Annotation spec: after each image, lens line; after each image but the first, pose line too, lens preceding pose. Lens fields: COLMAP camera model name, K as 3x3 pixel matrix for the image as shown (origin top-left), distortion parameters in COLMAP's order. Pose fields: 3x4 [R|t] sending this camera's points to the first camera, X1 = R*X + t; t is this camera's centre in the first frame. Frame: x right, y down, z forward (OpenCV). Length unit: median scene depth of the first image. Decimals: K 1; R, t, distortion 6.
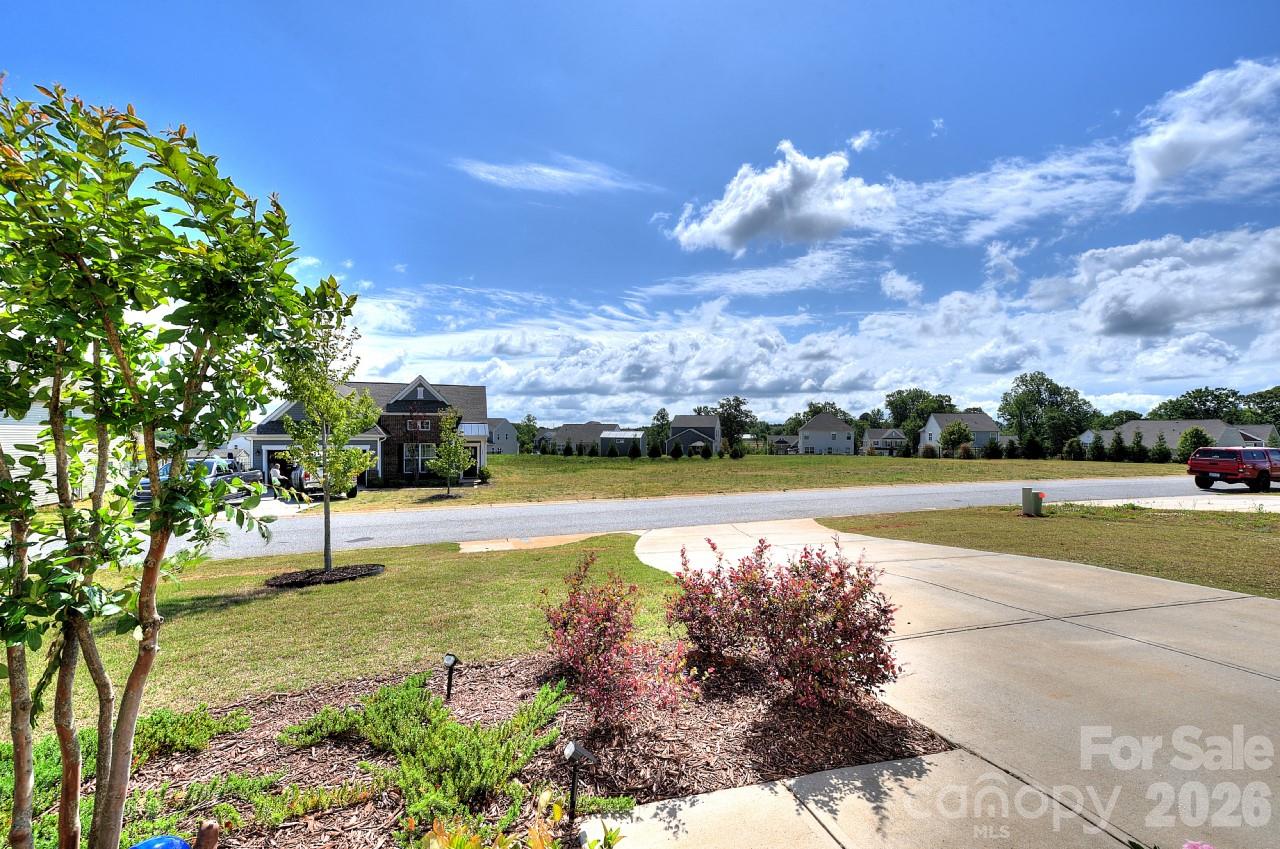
lens RADIAL K [[548.0, 0, 640.0], [0, 548.0, 424.5], [0, 0, 1]] dist [-0.022391, 0.000853]
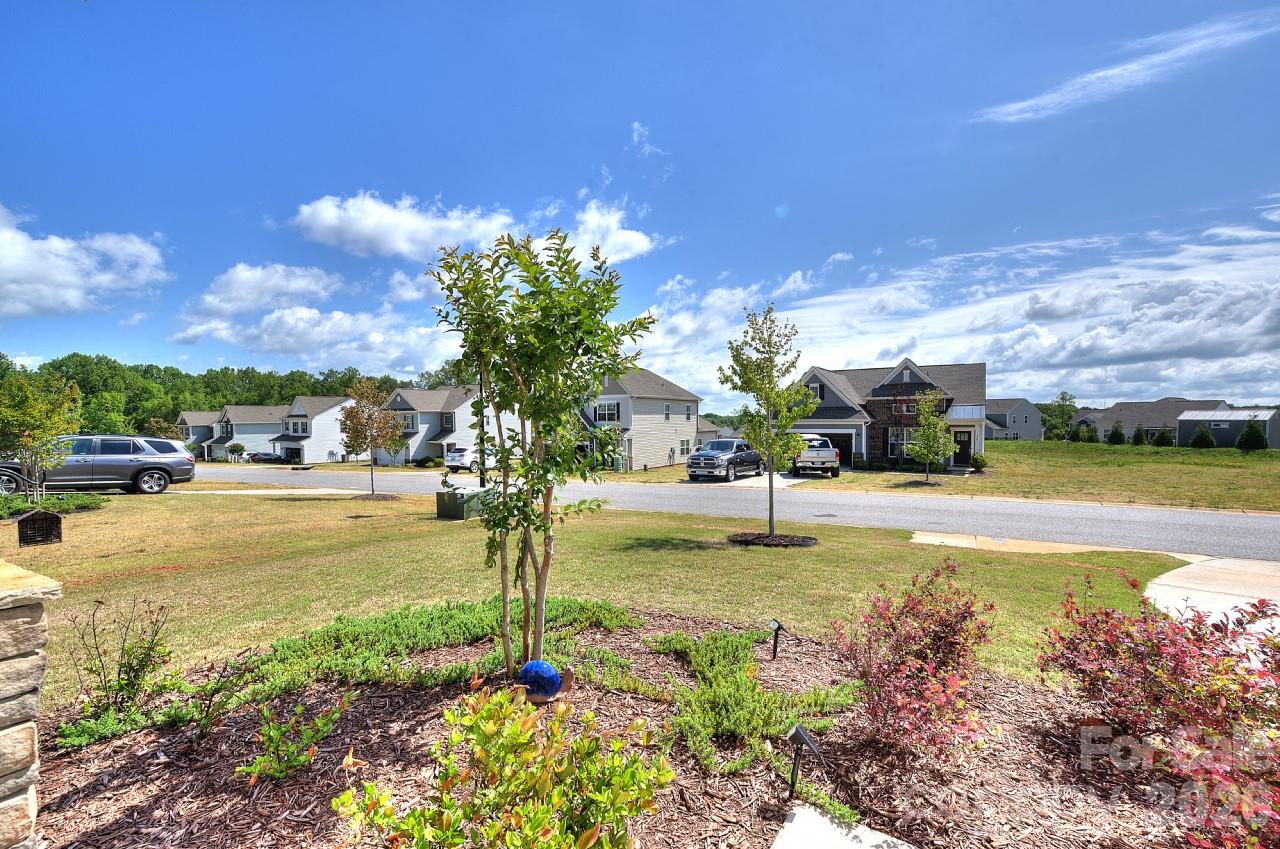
lens RADIAL K [[548.0, 0, 640.0], [0, 548.0, 424.5], [0, 0, 1]] dist [-0.022391, 0.000853]
pose [[0.602248, 0.001155, -0.798308, 0.095741], [0.024011, 0.999520, 0.019560, -0.001195], [0.797948, -0.030948, 0.601931, 0.031787]]
